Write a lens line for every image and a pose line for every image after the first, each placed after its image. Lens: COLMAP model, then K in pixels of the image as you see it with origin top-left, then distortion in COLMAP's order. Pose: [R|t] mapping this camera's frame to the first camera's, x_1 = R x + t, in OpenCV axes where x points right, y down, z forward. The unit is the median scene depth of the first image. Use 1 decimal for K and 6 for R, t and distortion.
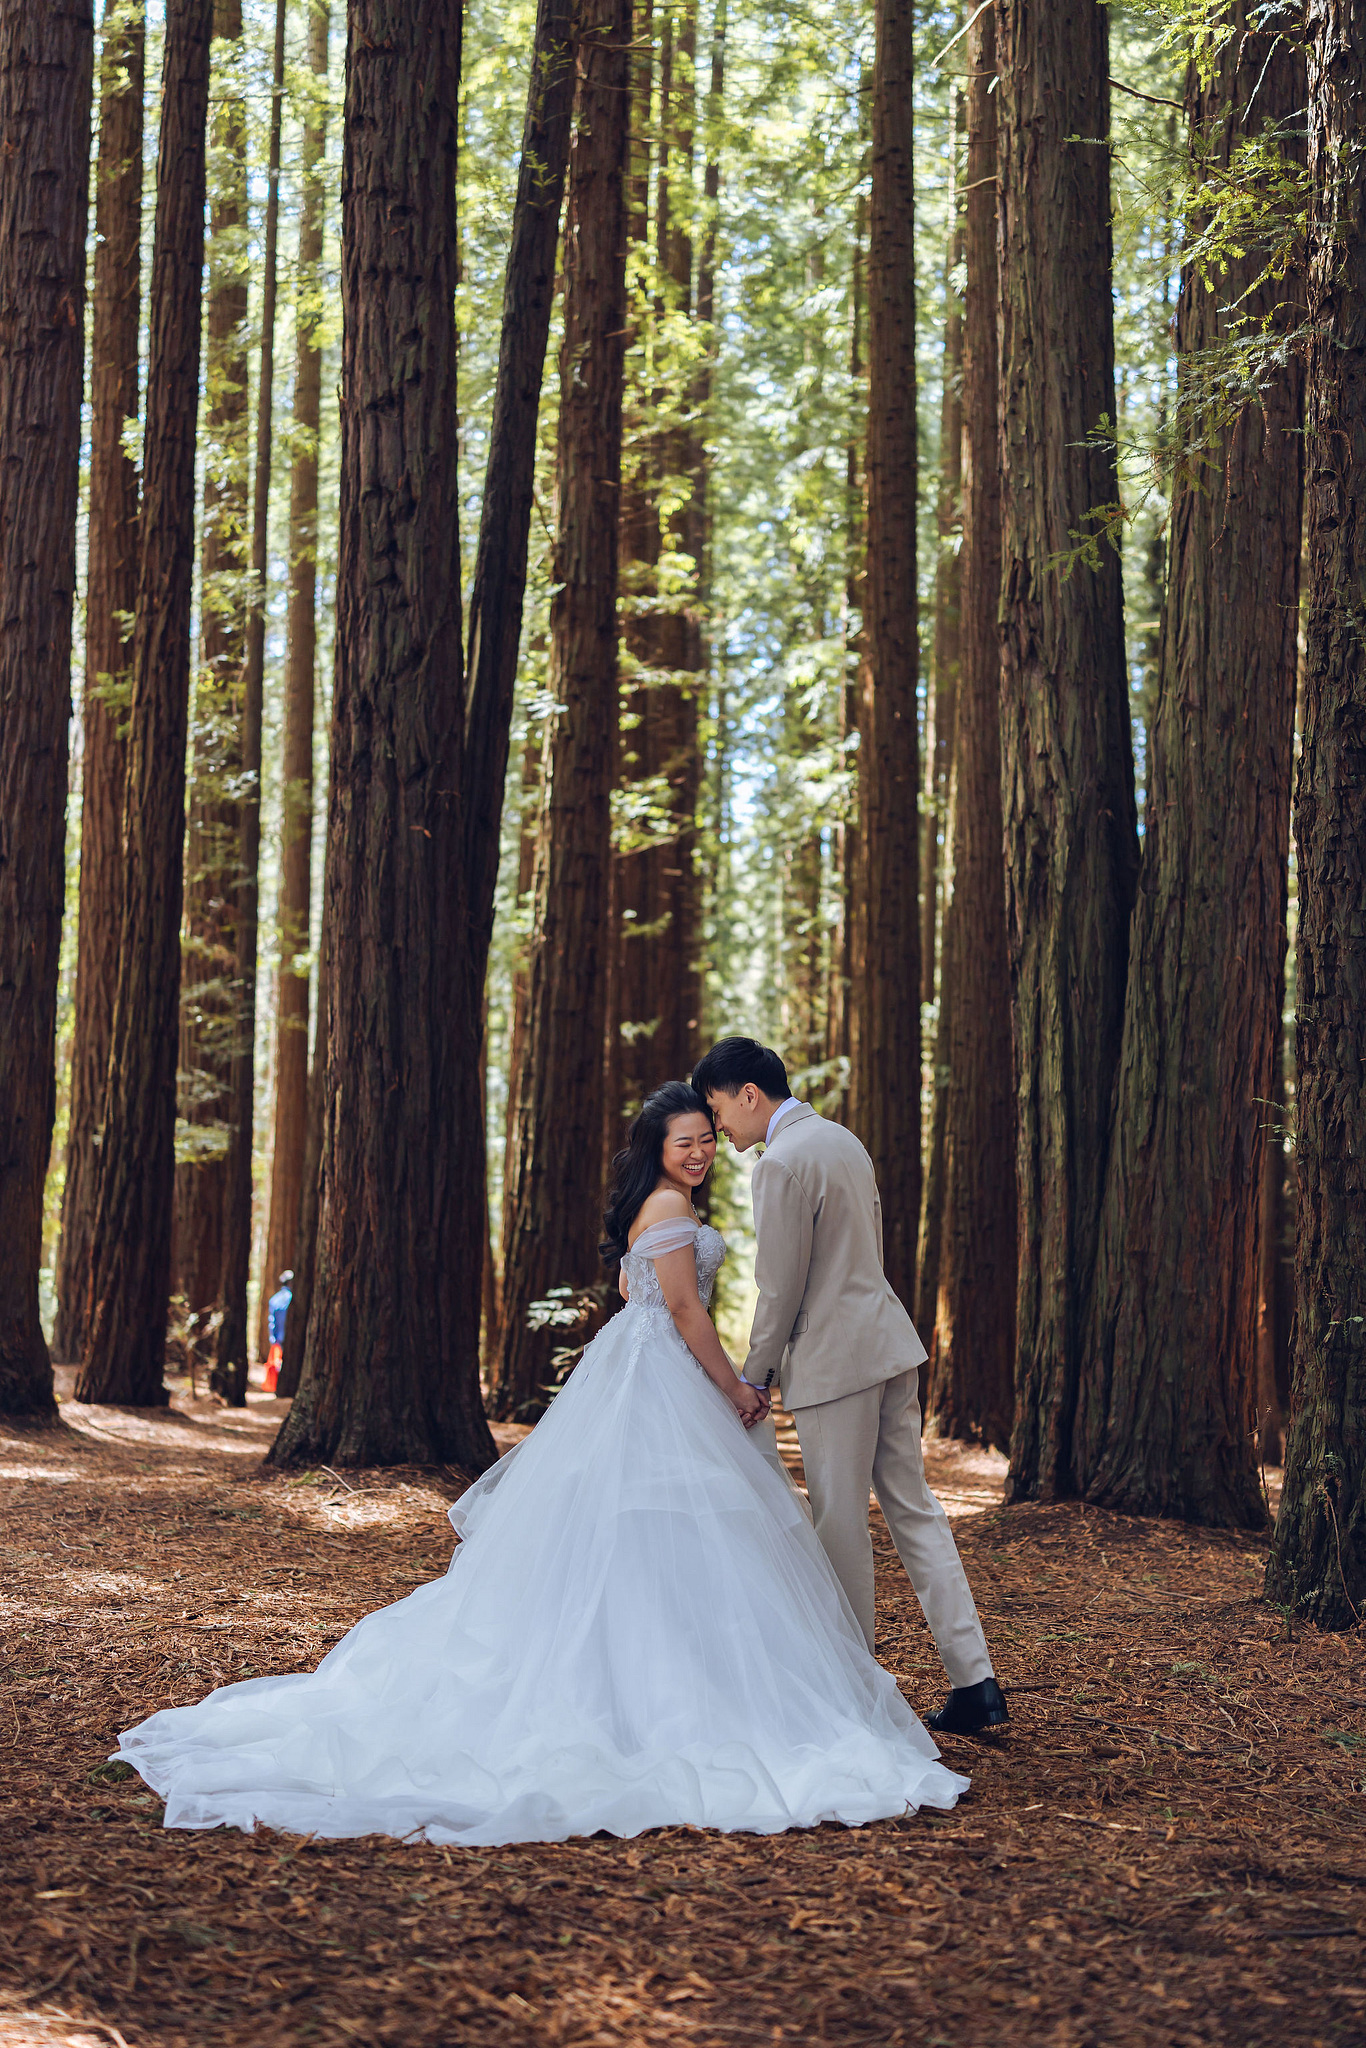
lens RADIAL K [[1952.9, 0, 683.0], [0, 1952.9, 1024.0], [0, 0, 1]] dist [0.031503, -0.052629]
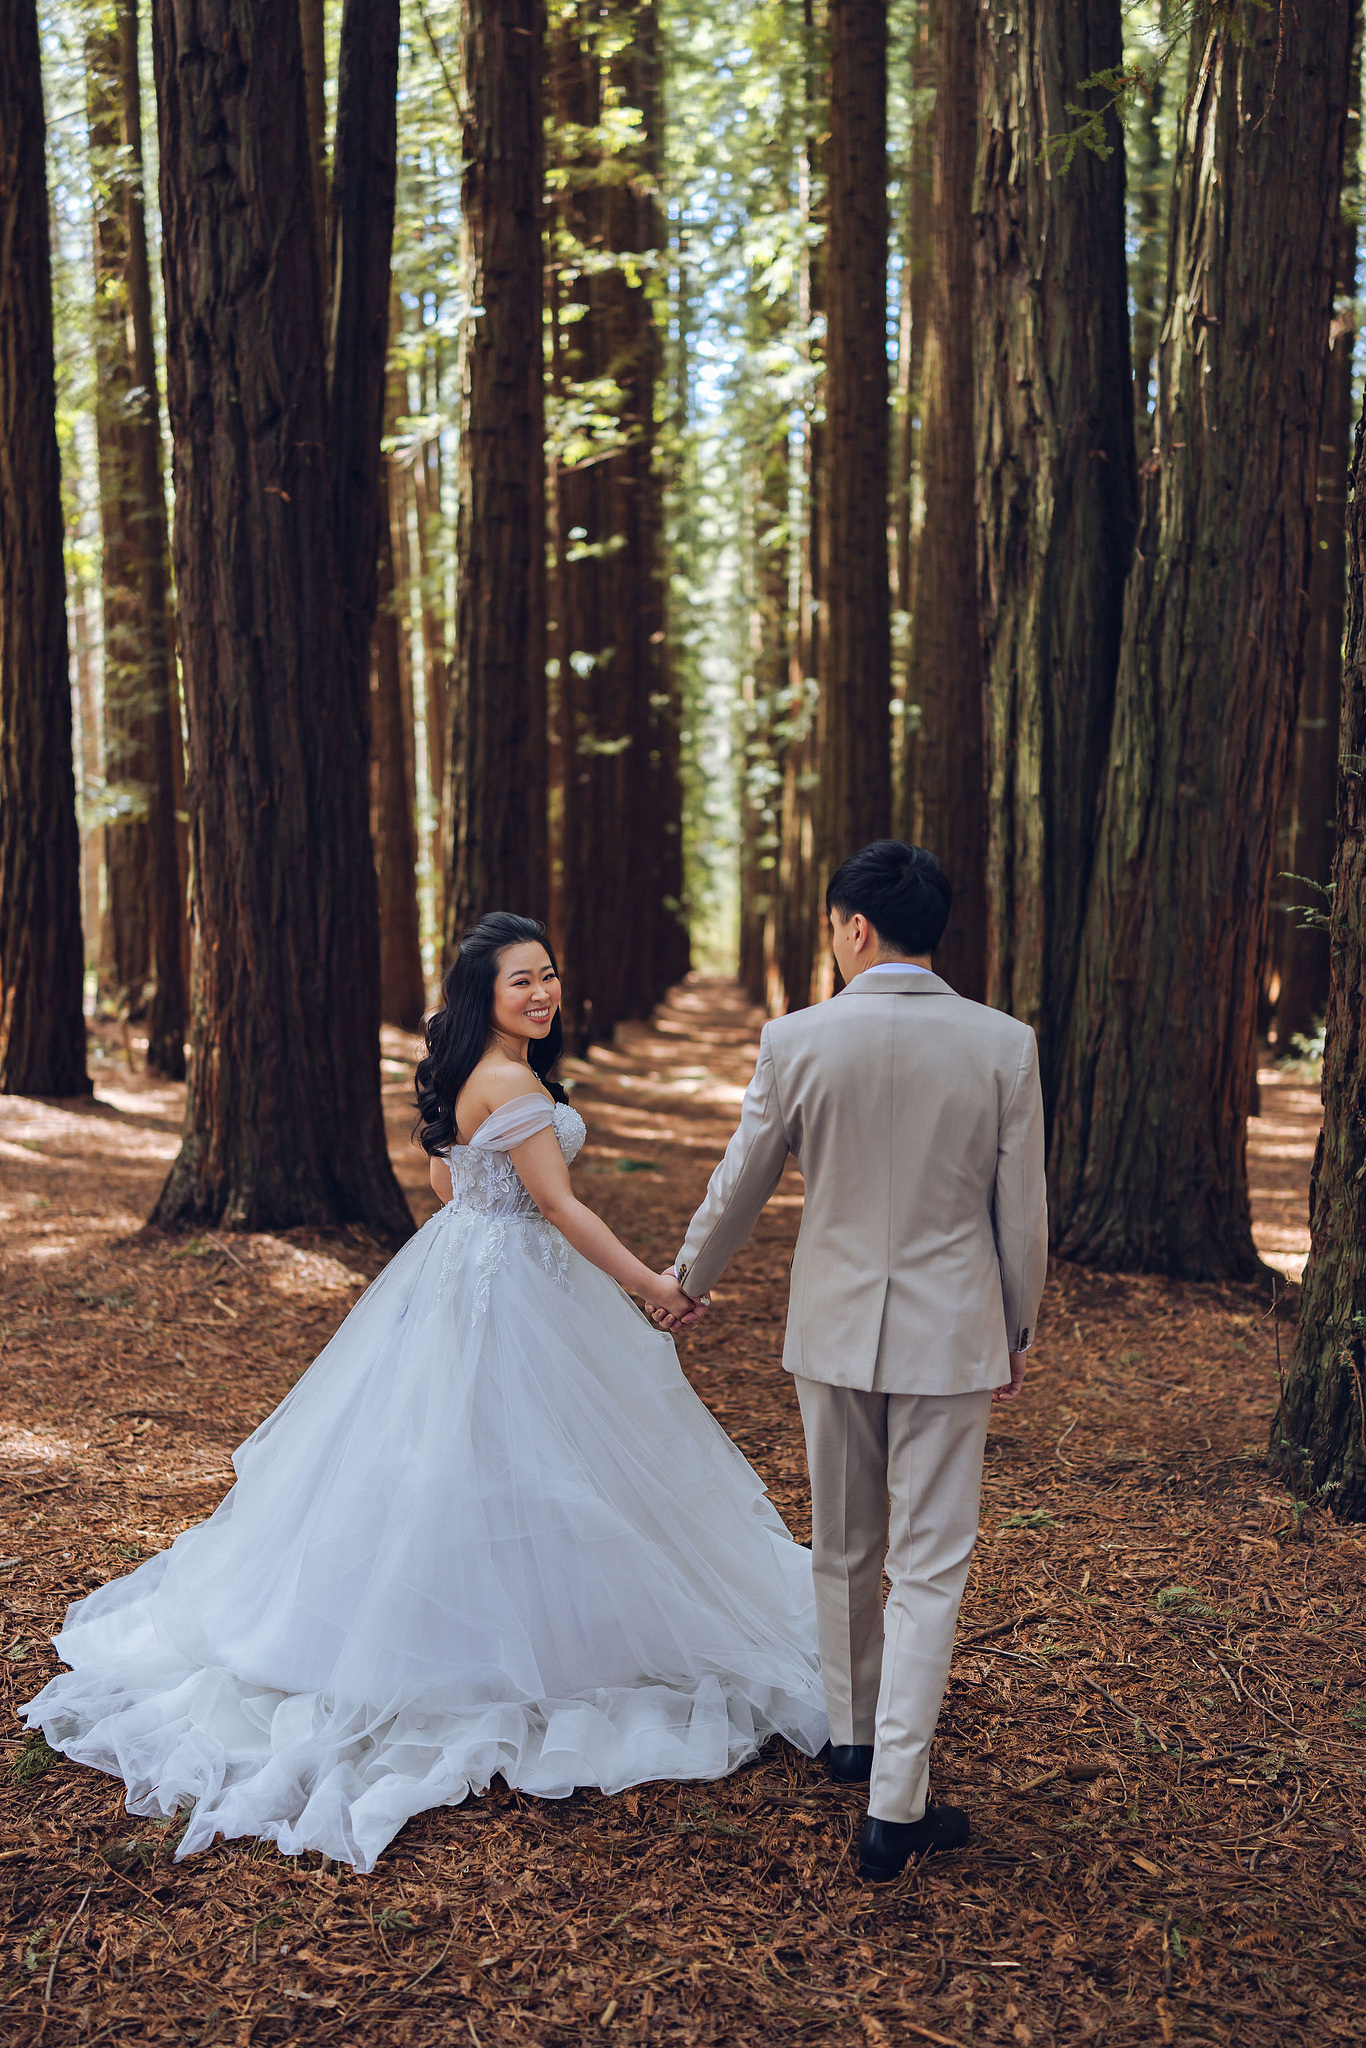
lens RADIAL K [[1952.9, 0, 683.0], [0, 1952.9, 1024.0], [0, 0, 1]] dist [0.031503, -0.052629]
pose [[0.999701, -0.022634, 0.009227, 0.025678], [0.020319, 0.979382, 0.200991, -0.041428], [-0.013586, -0.200743, 0.979550, 0.134477]]
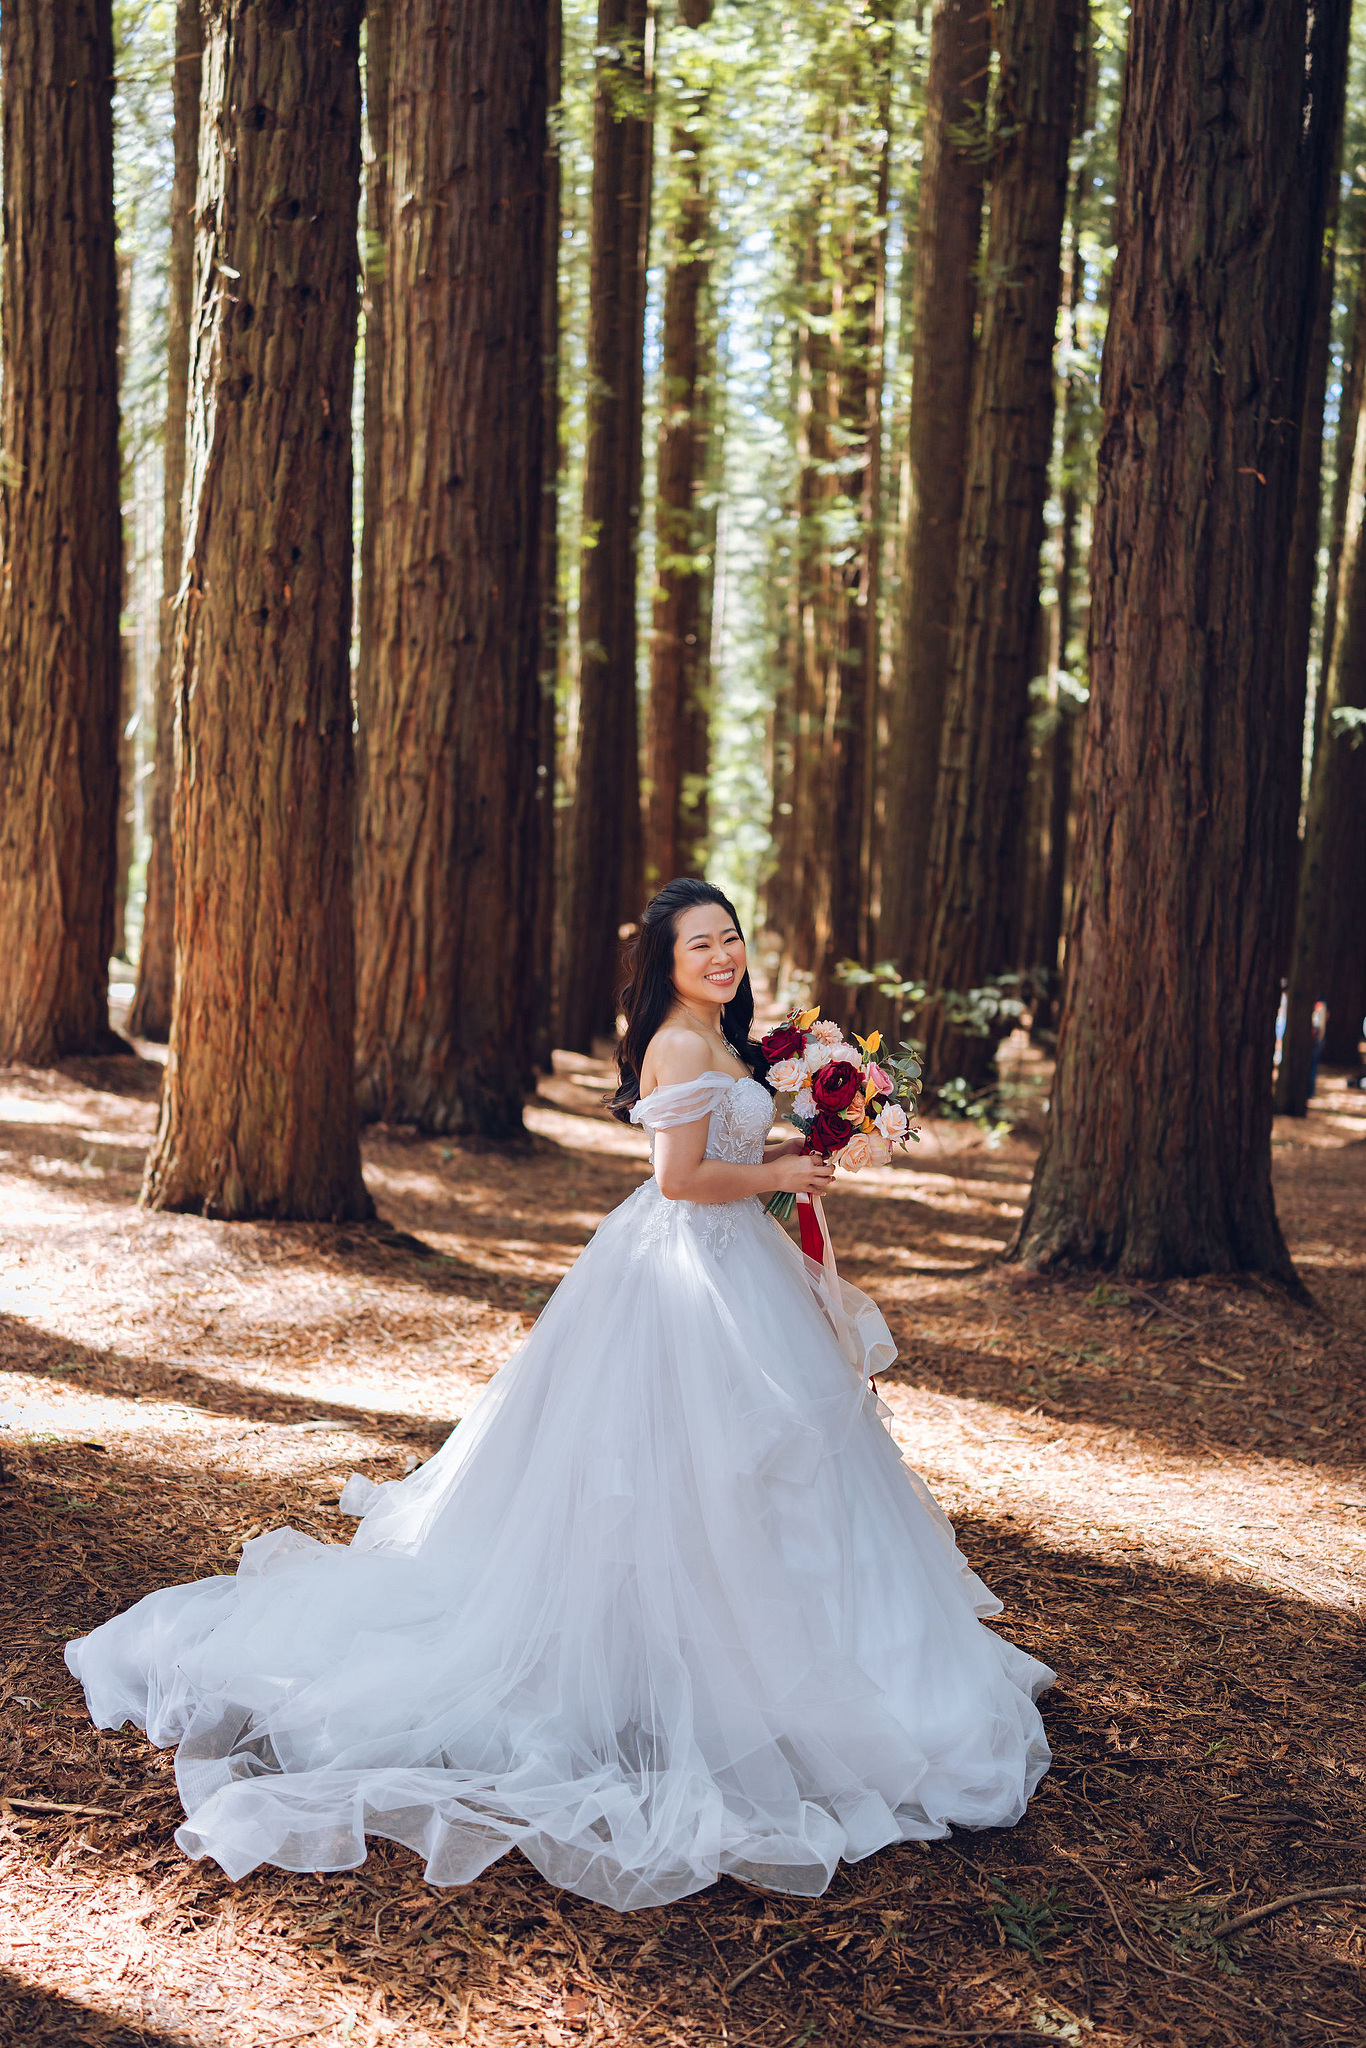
lens RADIAL K [[1952.9, 0, 683.0], [0, 1952.9, 1024.0], [0, 0, 1]] dist [0.031503, -0.052629]
pose [[0.999958, 0.007985, 0.004471, -0.355135], [-0.008744, 0.977772, 0.209488, -0.047613], [-0.002699, -0.209518, 0.977801, 0.210586]]
